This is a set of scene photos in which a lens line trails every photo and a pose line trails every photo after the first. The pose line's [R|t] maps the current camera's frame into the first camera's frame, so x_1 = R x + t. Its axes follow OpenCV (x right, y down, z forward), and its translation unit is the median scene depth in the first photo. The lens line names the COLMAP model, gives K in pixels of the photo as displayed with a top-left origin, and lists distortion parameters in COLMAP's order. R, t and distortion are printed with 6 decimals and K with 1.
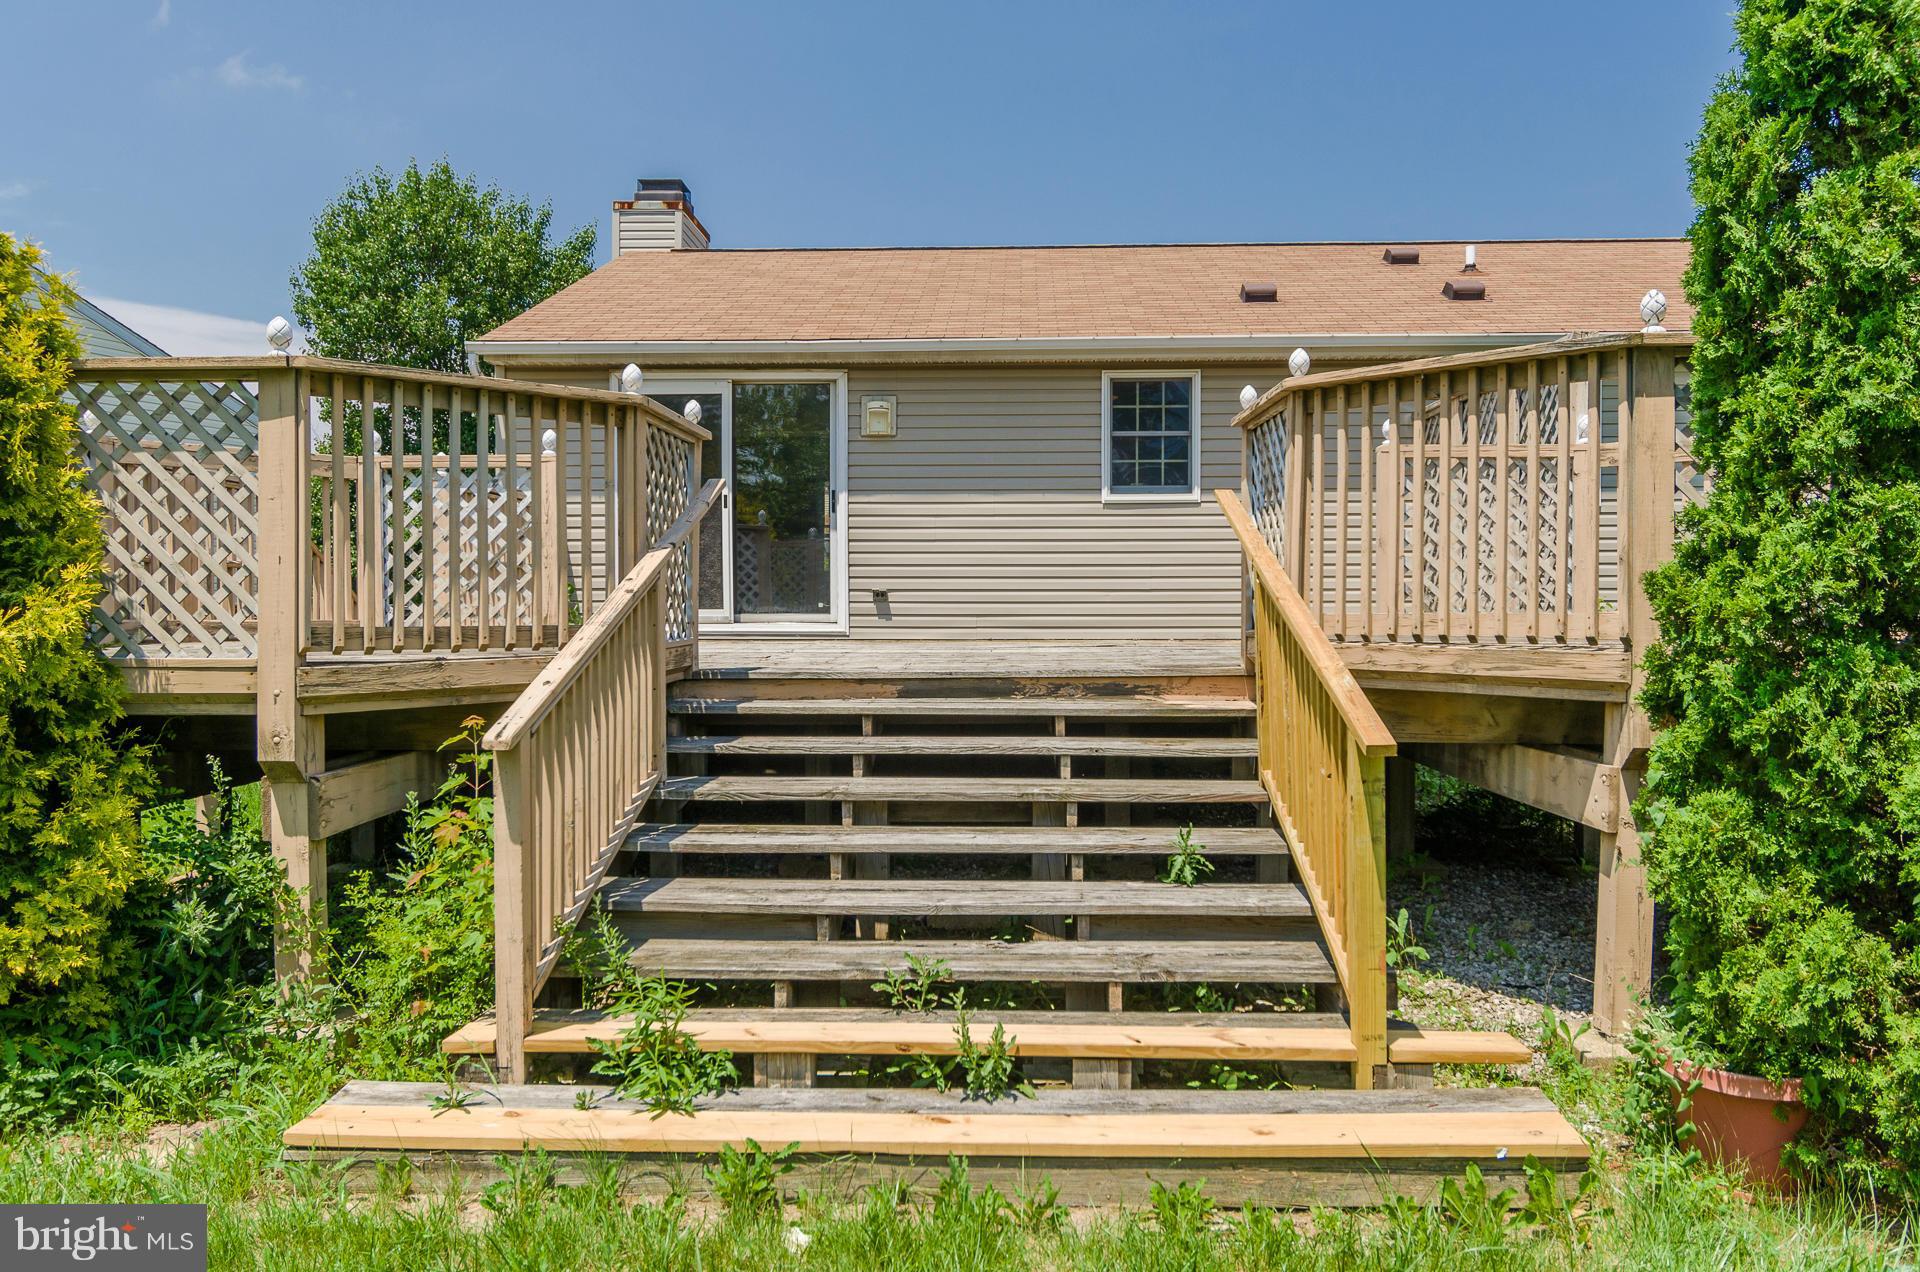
lens RADIAL K [[1385.7, 0, 957.3], [0, 1385.7, 660.8], [0, 0, 1]] dist [-0.005912, 0.007973]
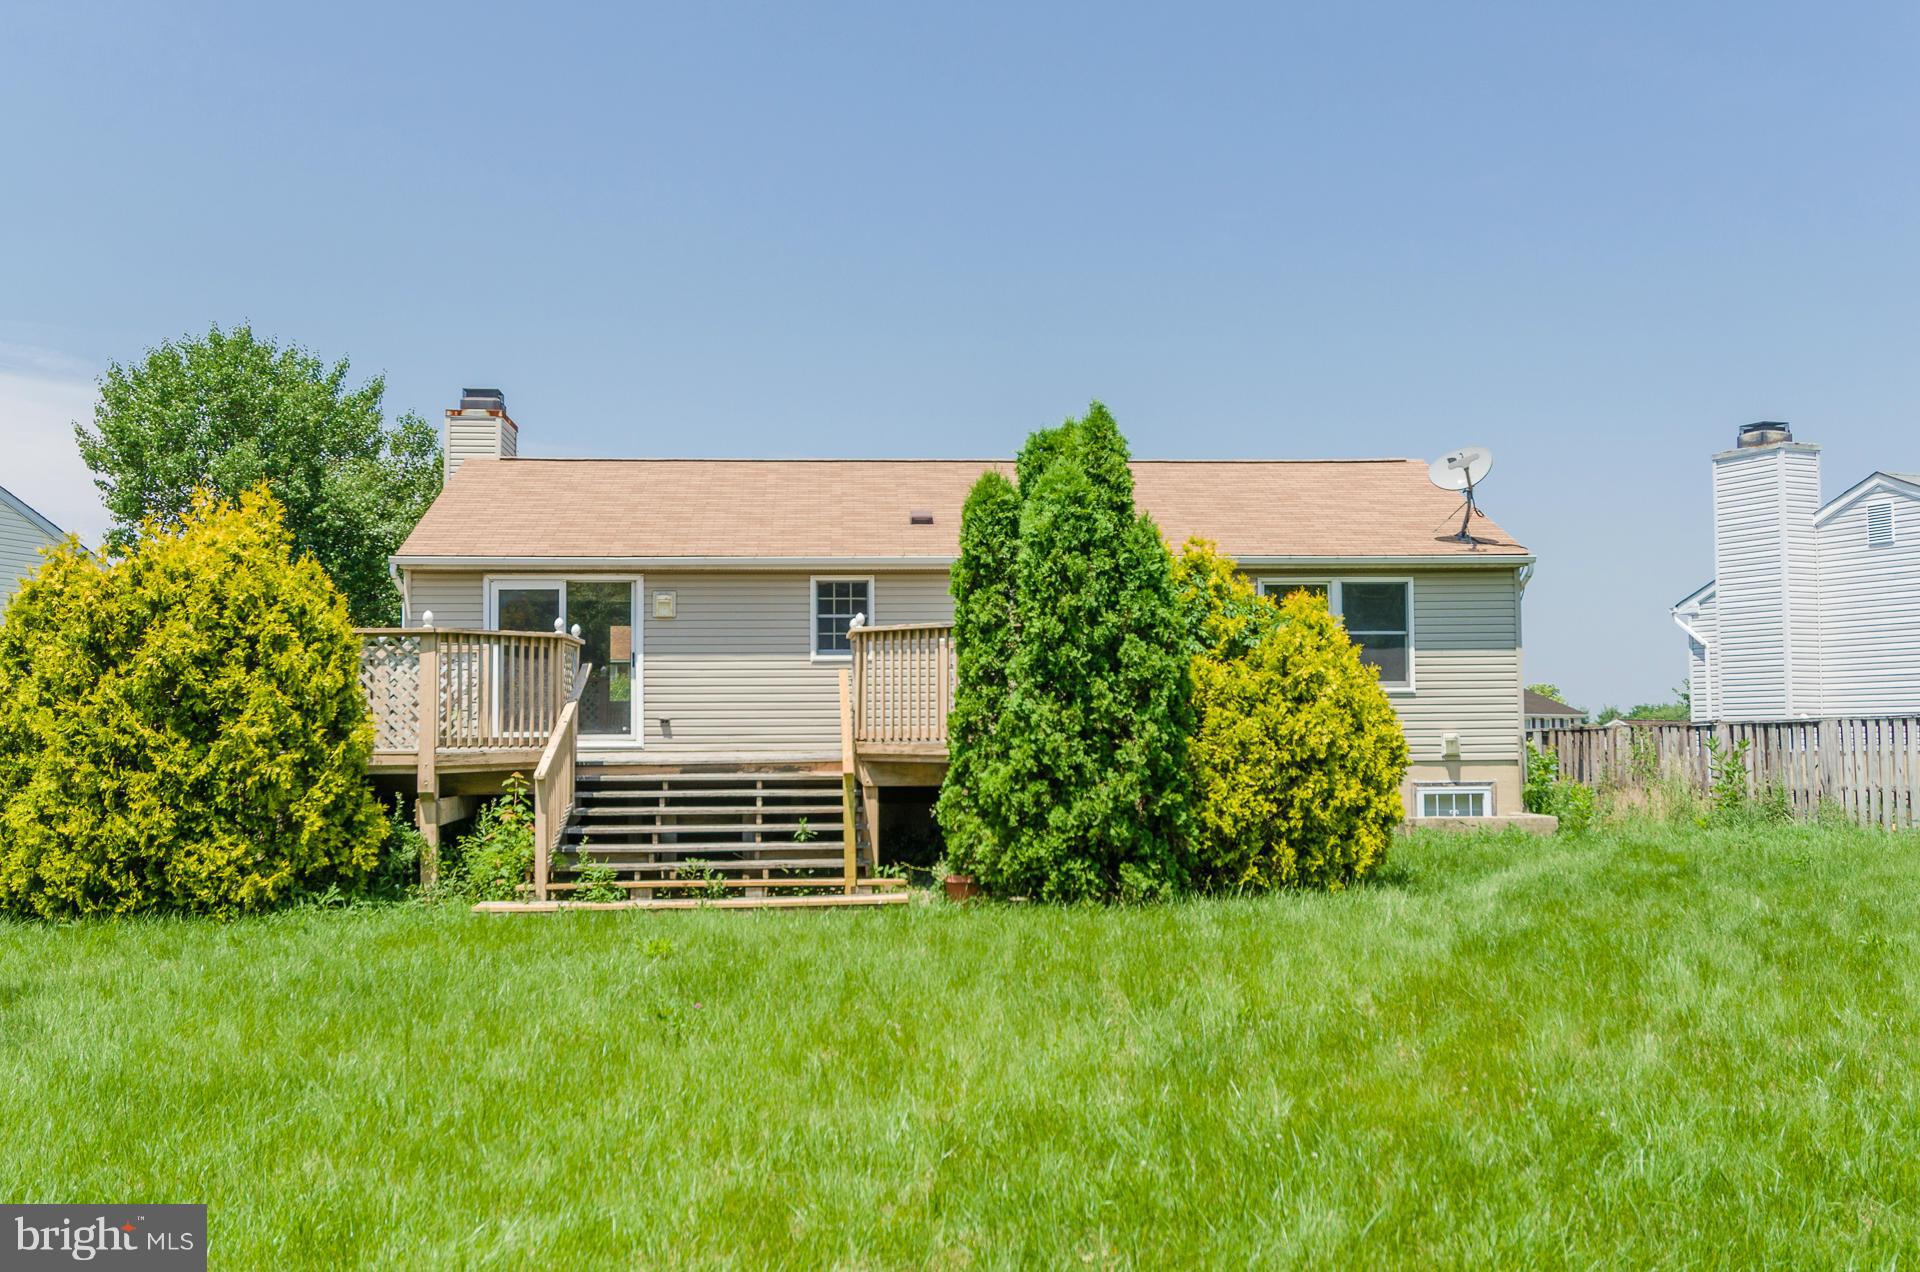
lens RADIAL K [[1860.8, 0, 960.0], [0, 1860.8, 636.0], [0, 0, 1]] dist [0.019788, 0.004969]
pose [[0.993263, -0.000946, 0.115881, 0.054285], [0.011499, 0.995836, -0.090438, 0.087920], [-0.115313, 0.091161, 0.989137, -1.985880]]
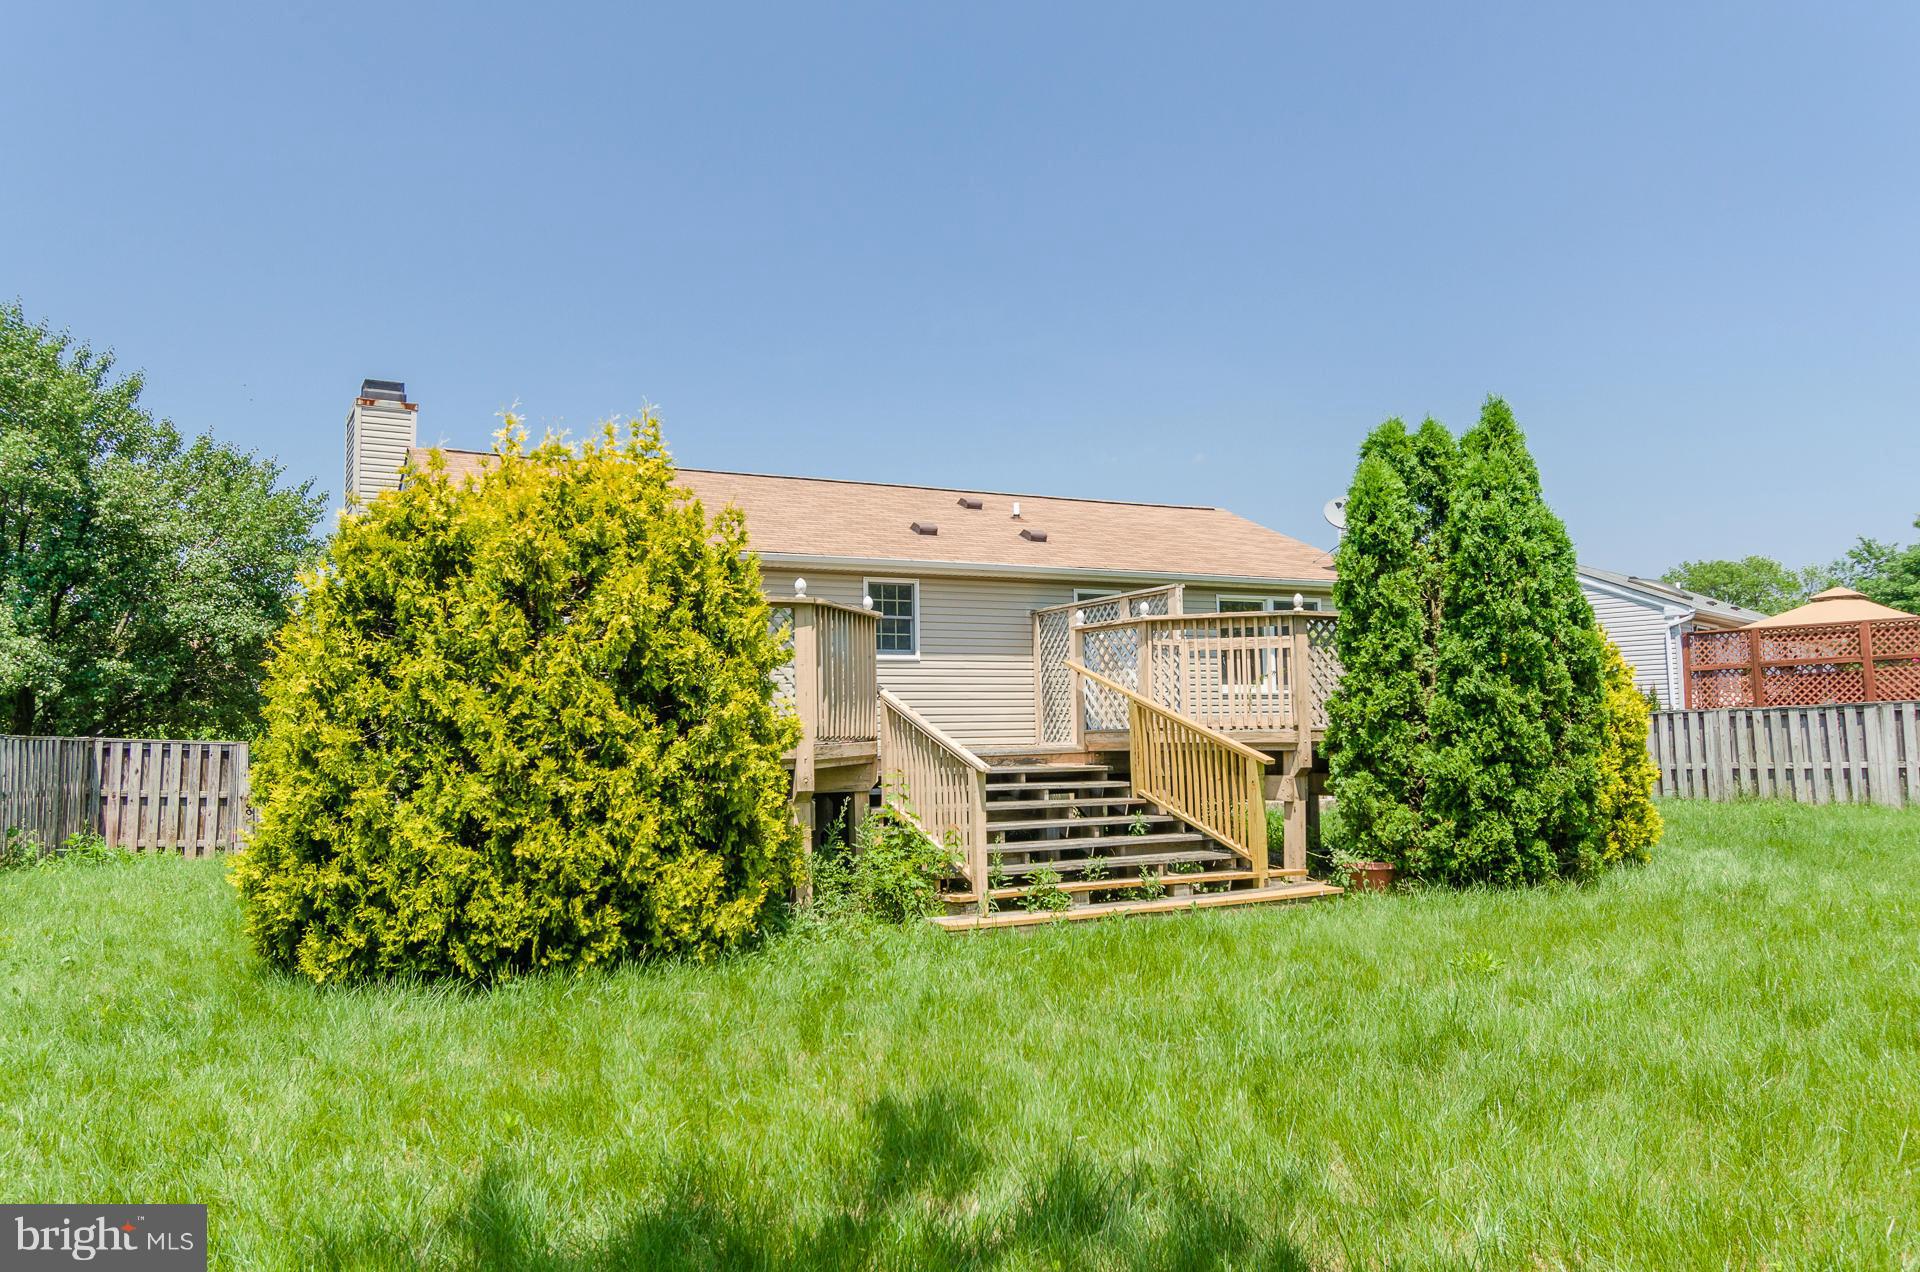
lens RADIAL K [[1385.7, 0, 957.3], [0, 1385.7, 660.8], [0, 0, 1]] dist [-0.005912, 0.007973]
pose [[0.864218, 0.014042, 0.502921, -1.112759], [0.036325, 0.995260, -0.090209, 0.060487], [-0.501804, 0.096229, 0.859612, -0.752880]]
